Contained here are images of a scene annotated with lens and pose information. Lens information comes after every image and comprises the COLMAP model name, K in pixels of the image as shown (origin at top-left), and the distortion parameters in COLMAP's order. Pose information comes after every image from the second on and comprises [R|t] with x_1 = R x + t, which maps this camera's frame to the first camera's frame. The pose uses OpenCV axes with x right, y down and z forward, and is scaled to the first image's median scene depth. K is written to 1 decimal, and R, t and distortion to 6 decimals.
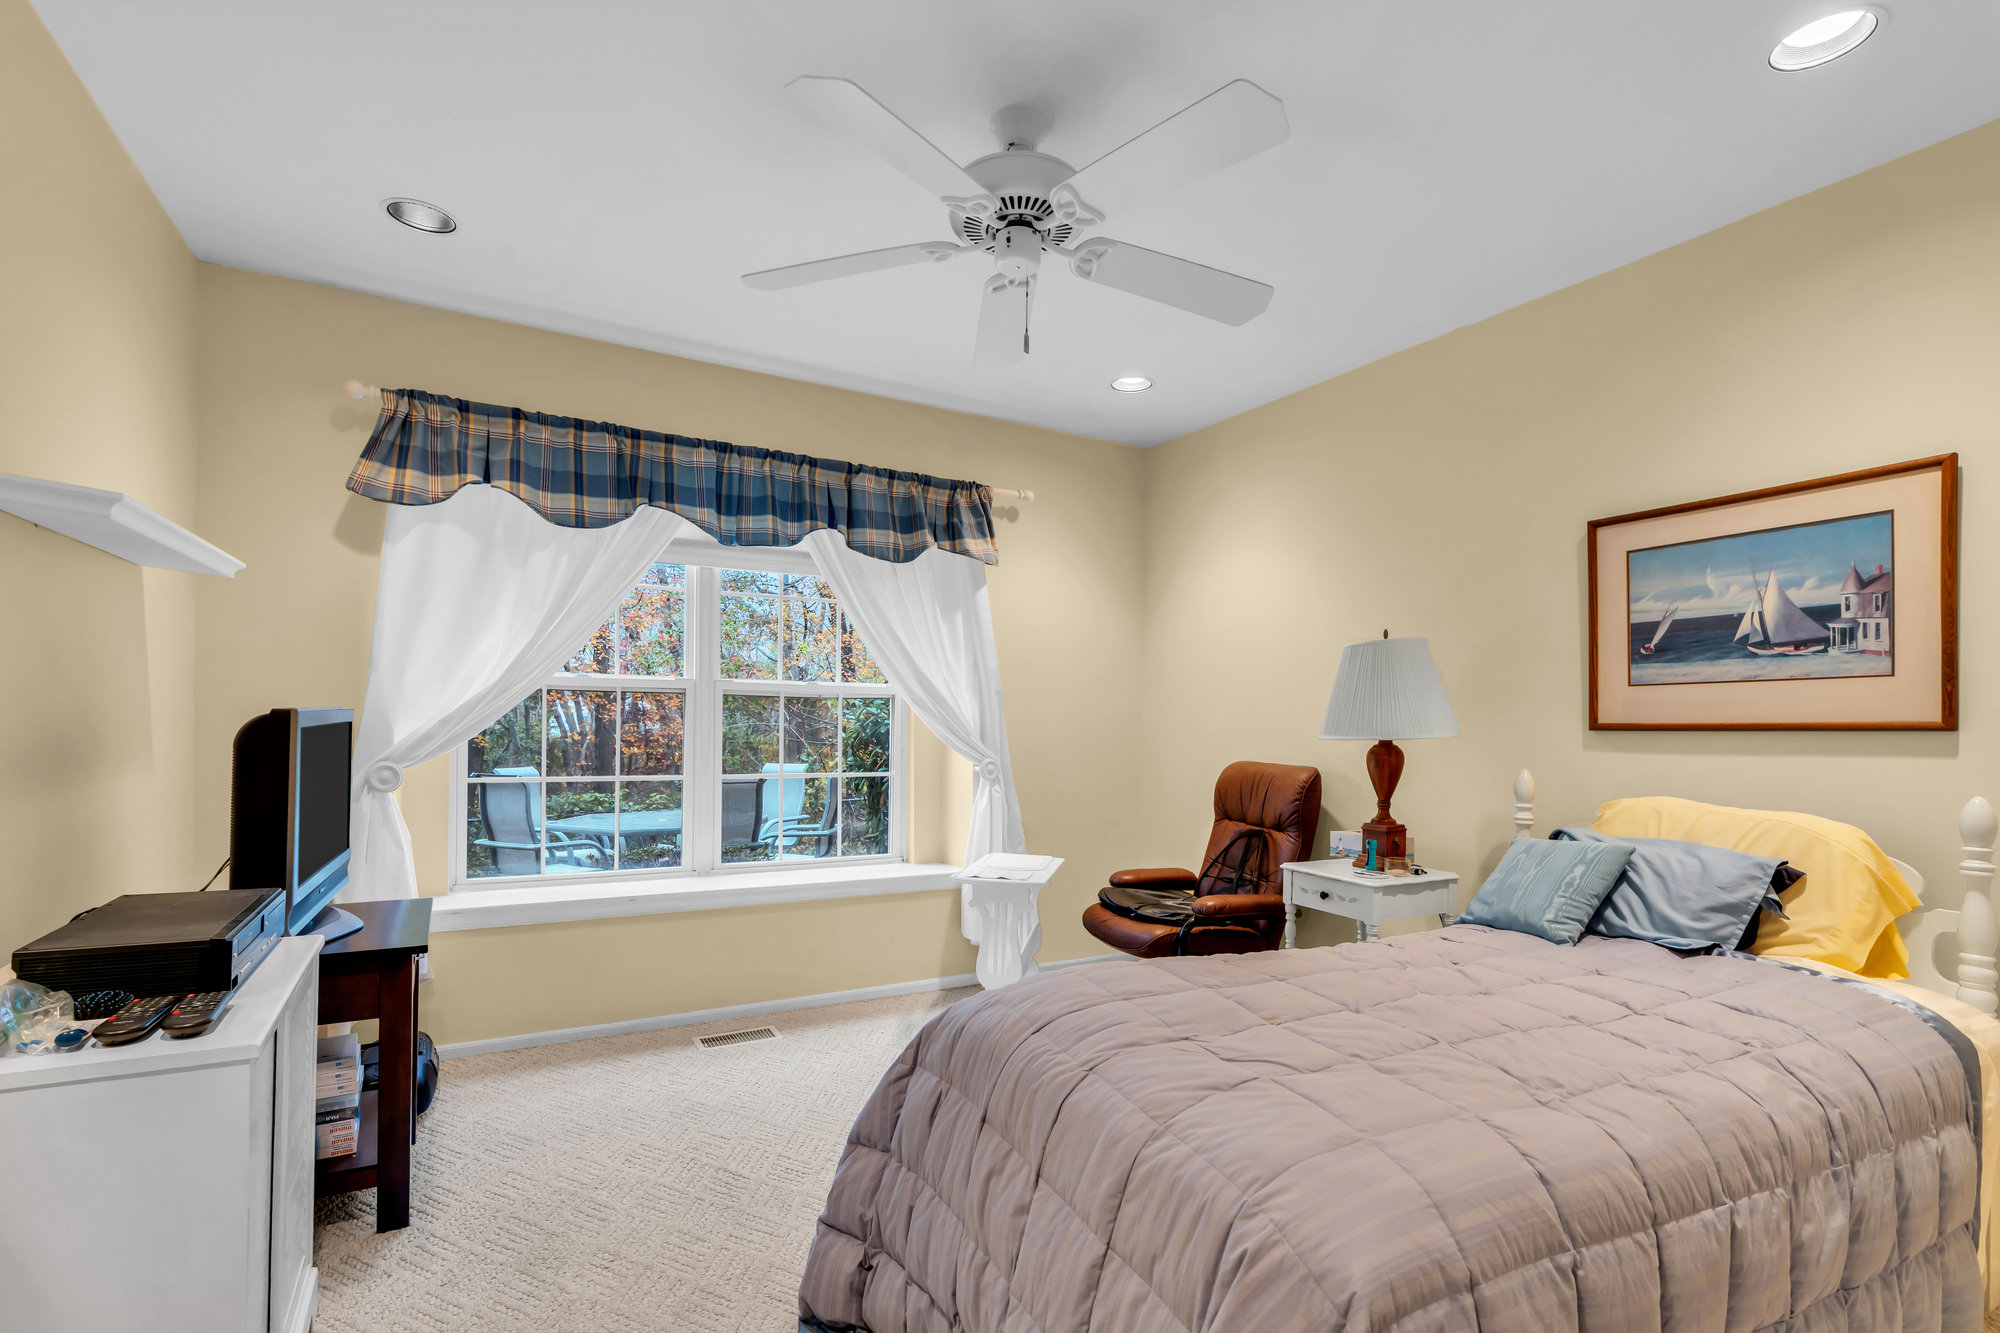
lens RADIAL K [[905.9, 0, 1001.2], [0, 905.9, 677.4], [0, 0, 1]] dist [-0.007073, 0.001099]
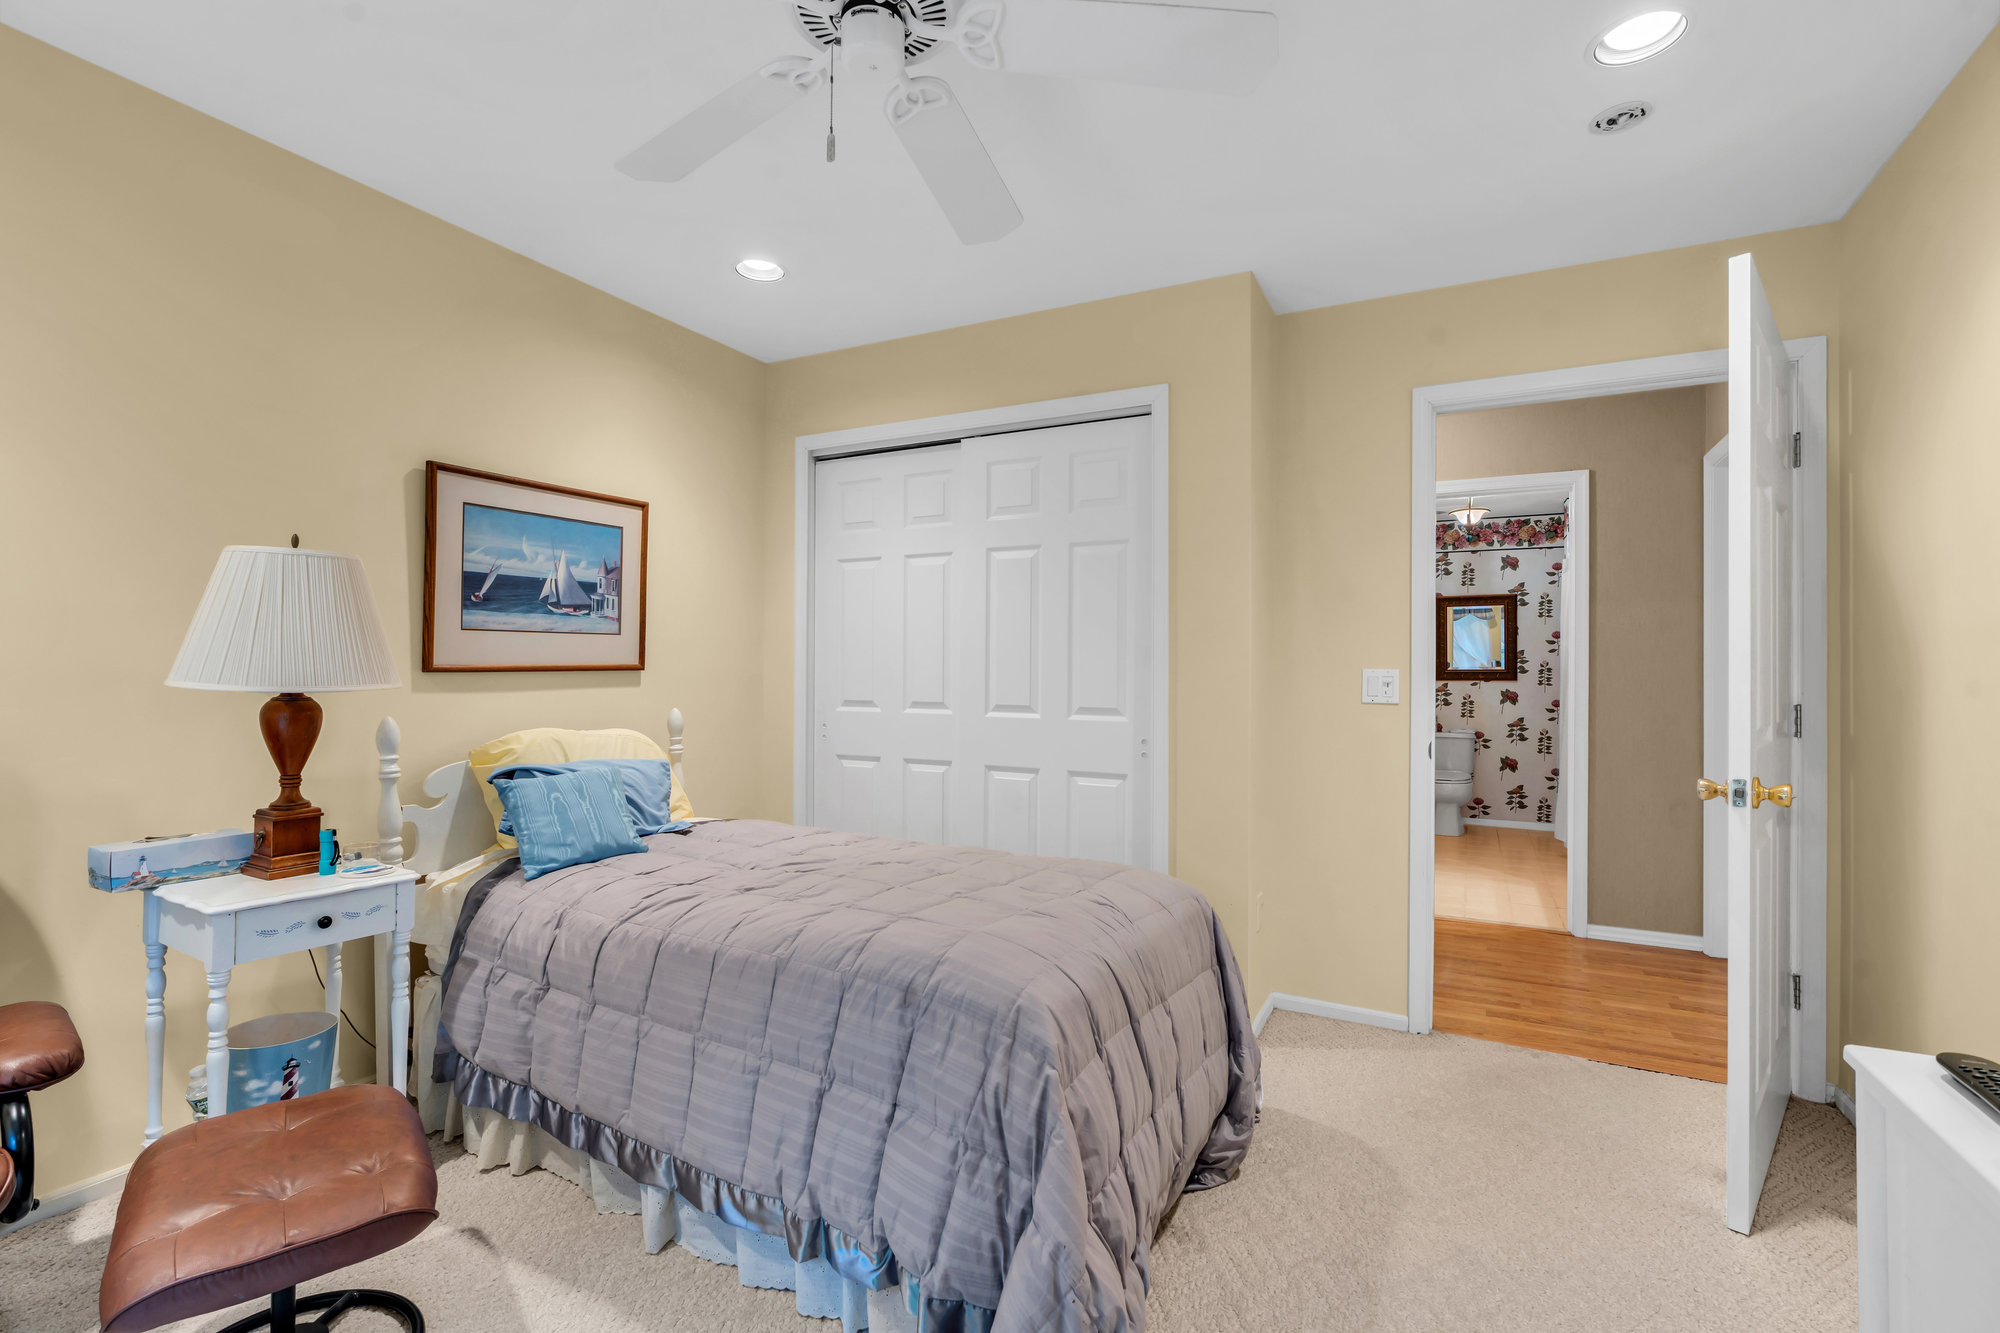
lens RADIAL K [[905.9, 0, 1001.2], [0, 905.9, 677.4], [0, 0, 1]] dist [-0.007073, 0.001099]
pose [[-0.564615, -0.034643, 0.824627, -0.602468], [-0.064412, 0.997921, -0.002180, 0.029794], [-0.822837, -0.054347, -0.565673, 1.201138]]
